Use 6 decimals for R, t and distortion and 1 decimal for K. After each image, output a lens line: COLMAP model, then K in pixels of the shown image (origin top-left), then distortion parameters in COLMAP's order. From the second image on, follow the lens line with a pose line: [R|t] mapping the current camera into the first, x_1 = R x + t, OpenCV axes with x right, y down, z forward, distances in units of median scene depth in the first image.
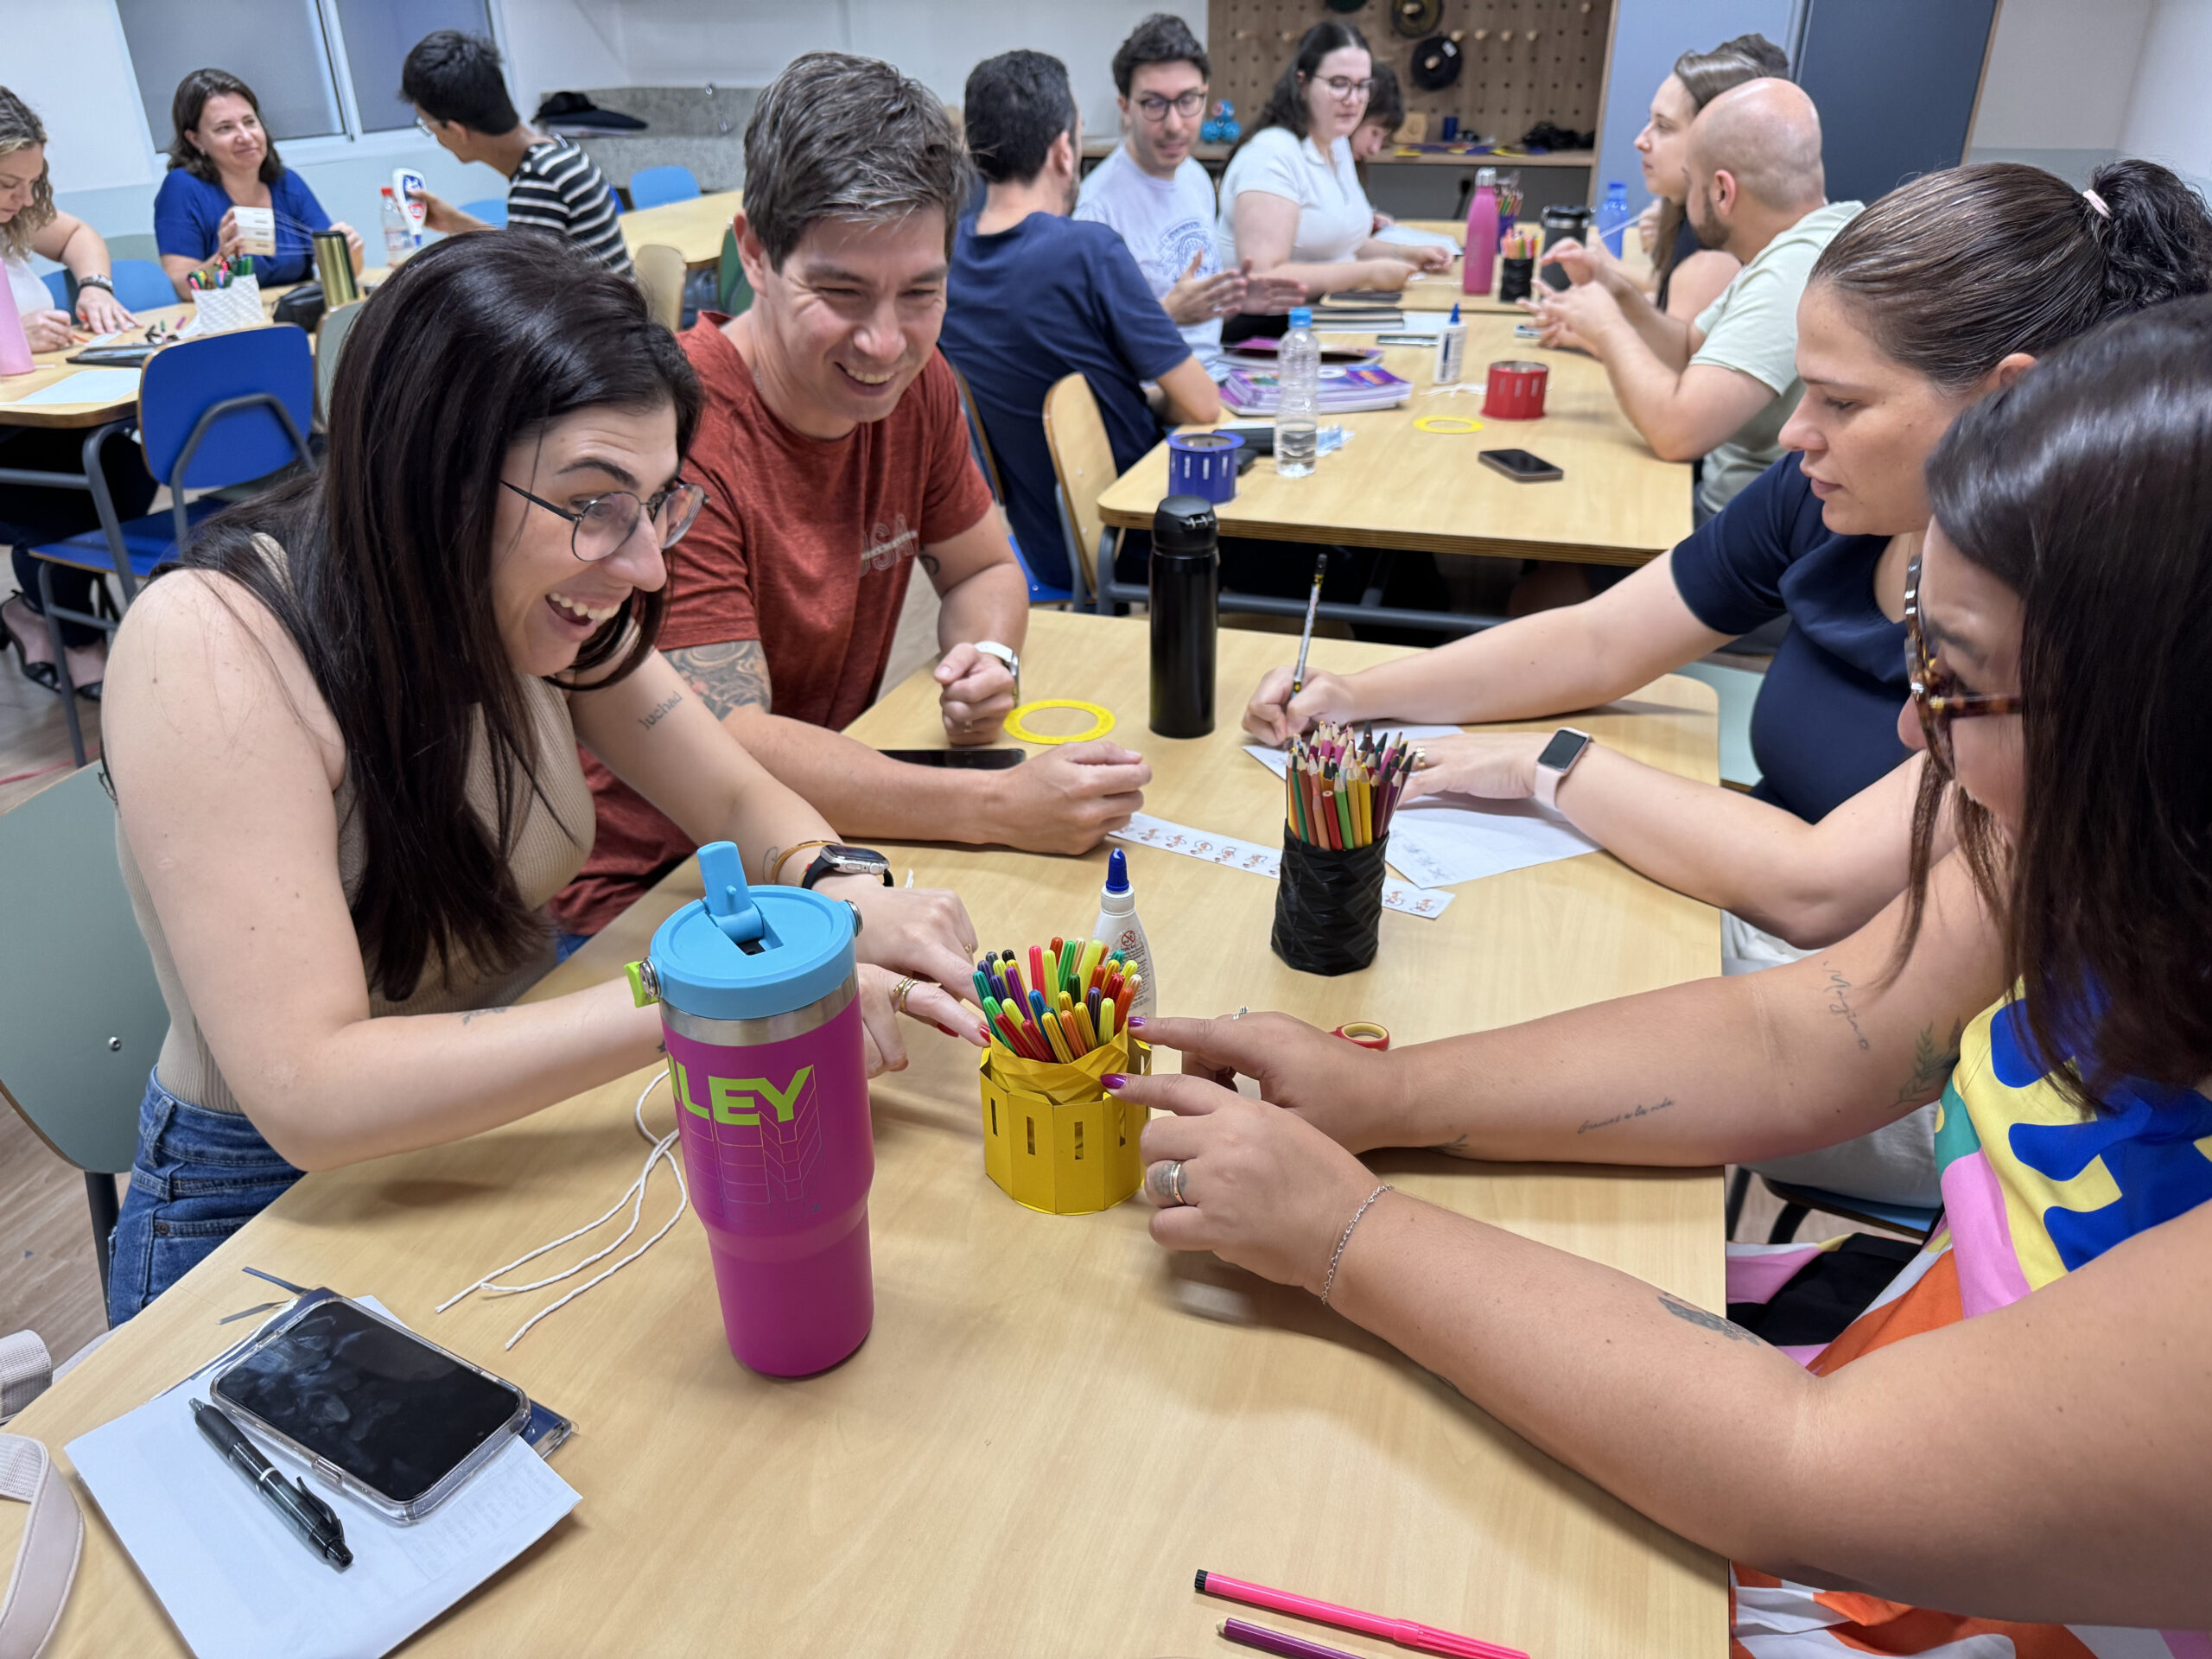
lens RADIAL K [[1570.8, 0, 1122.1], [0, 1570.8, 826.0], [0, 0, 1]] dist [0.006449, -0.012474]
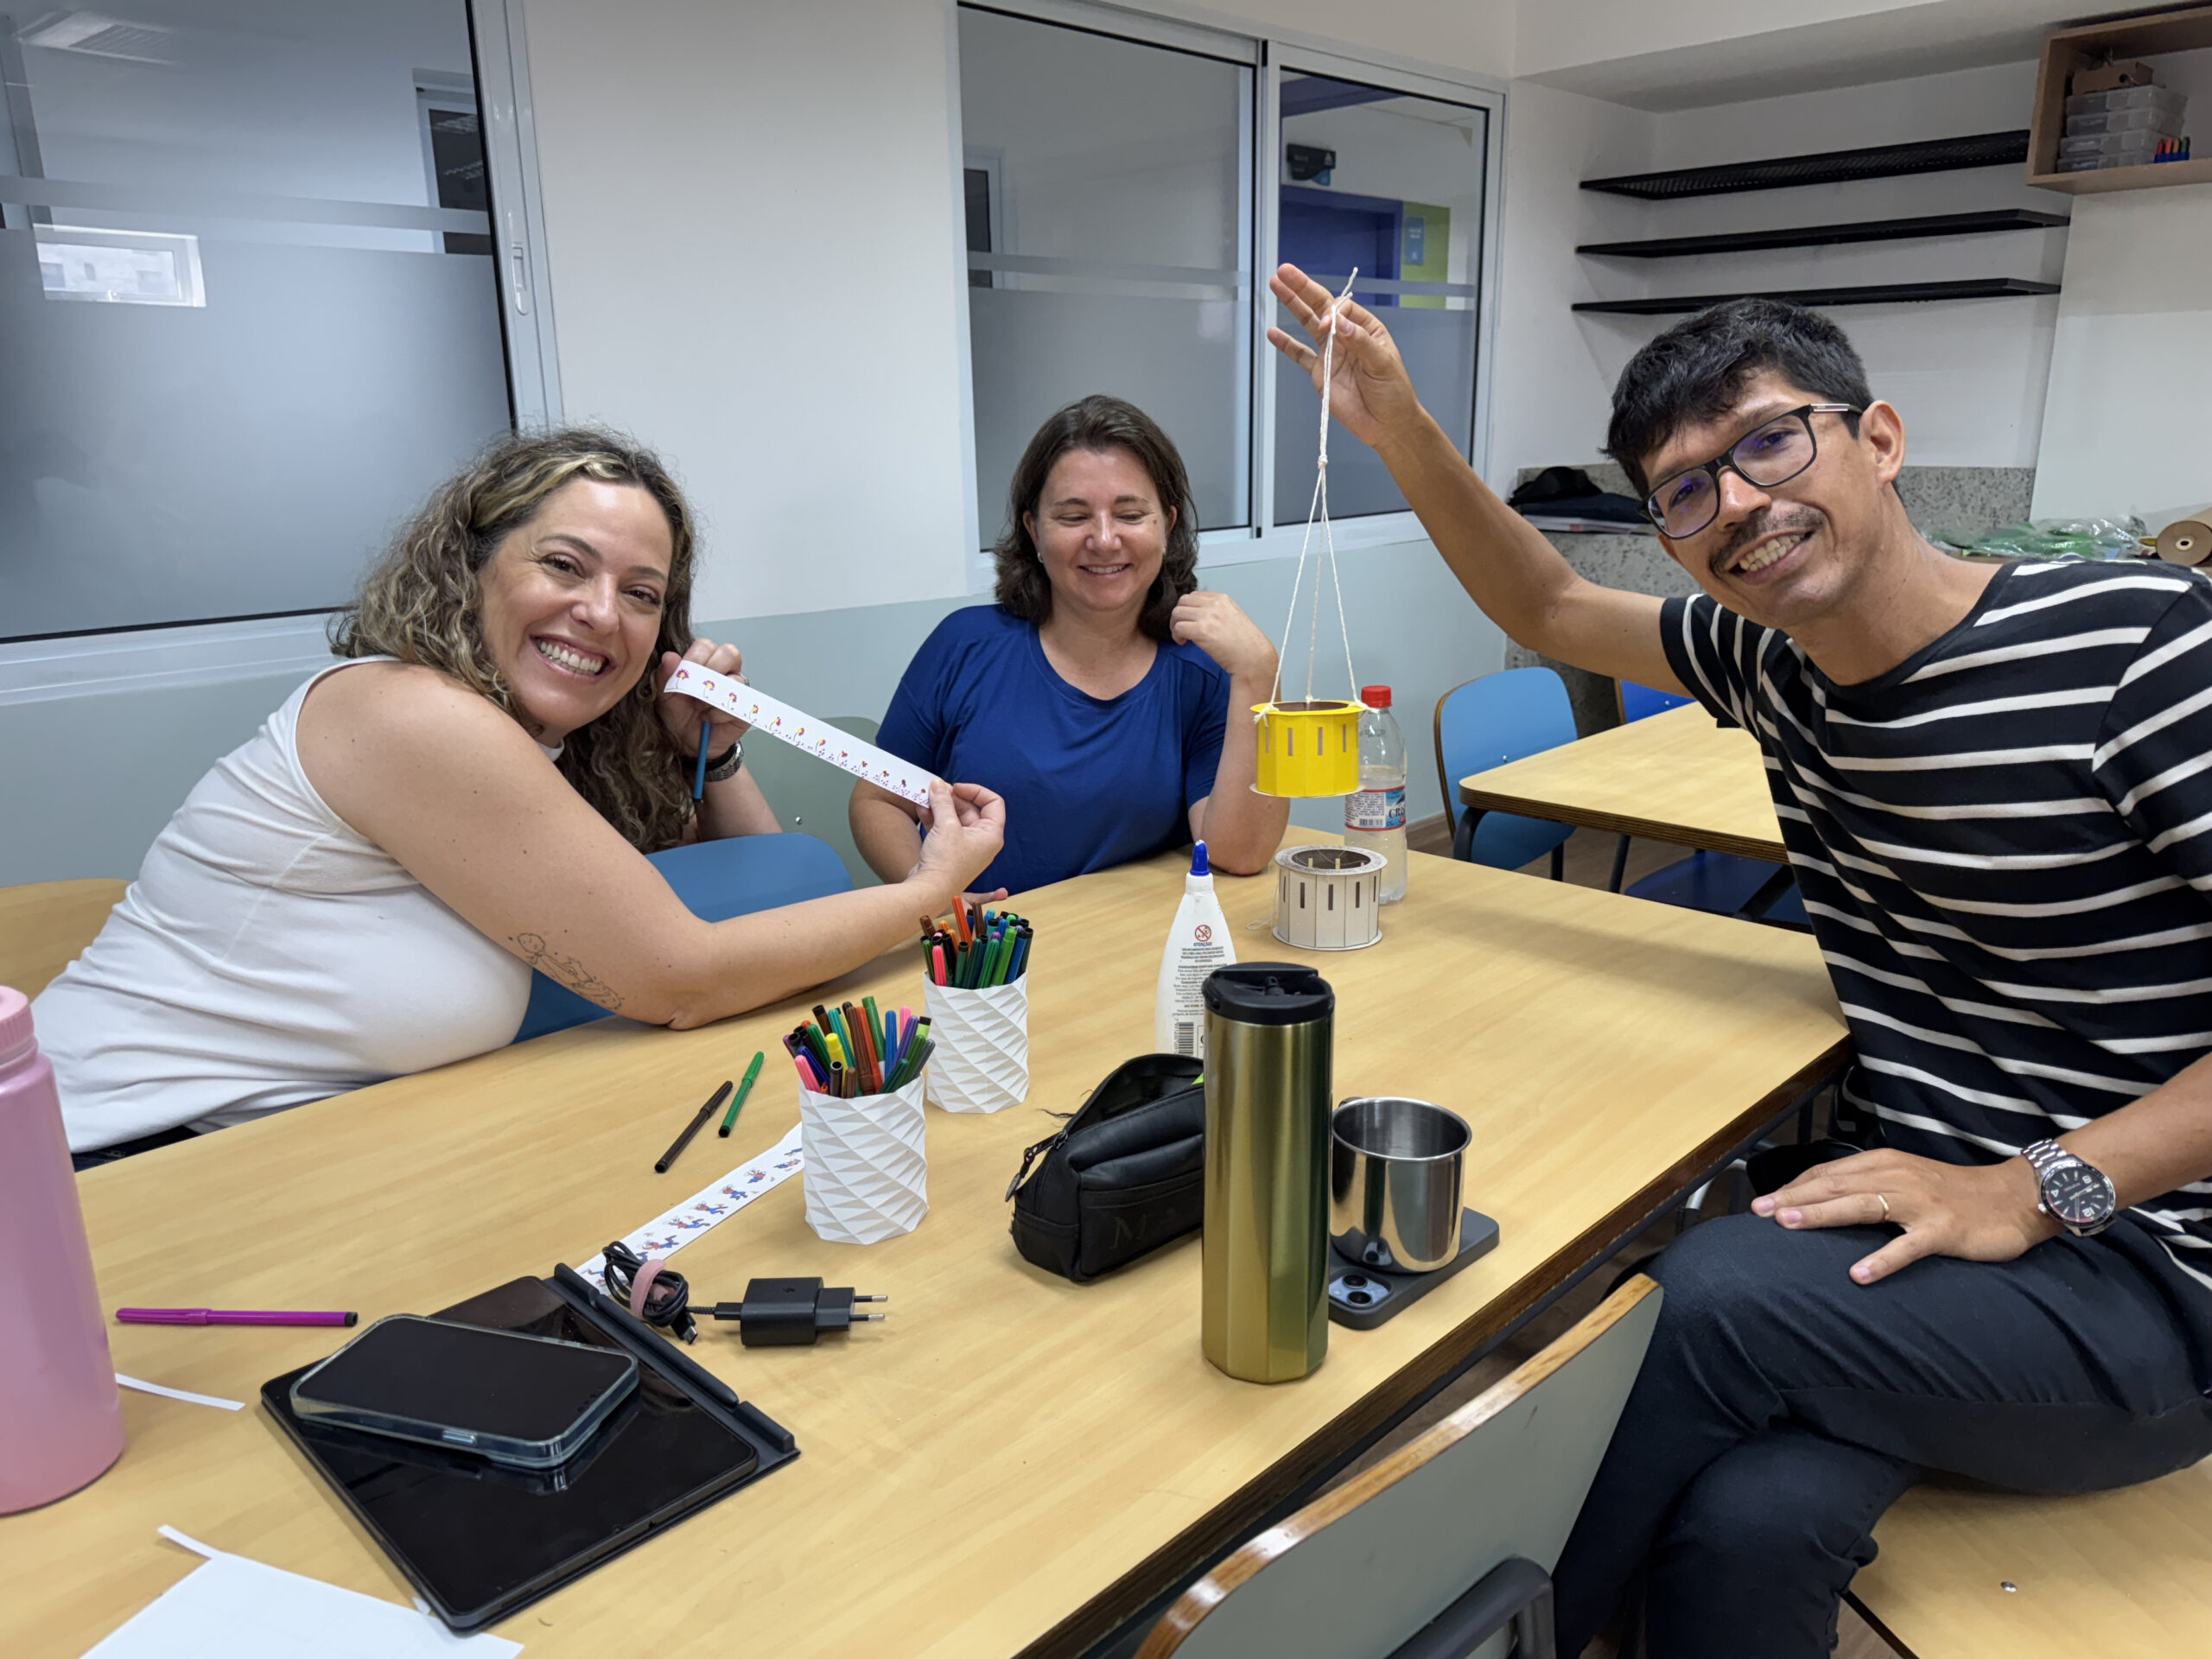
lens RADIAL K [[1570.8, 0, 1120.7], [0, 1570.8, 786.7], [0, 0, 1]] dist [0.006449, -0.012474]
pose [[0.884574, 0.103365, -0.454802, -0.226114], [-0.207132, 0.960757, -0.184507, -0.197028], [0.417883, 0.257414, 0.871270, 0.421672]]
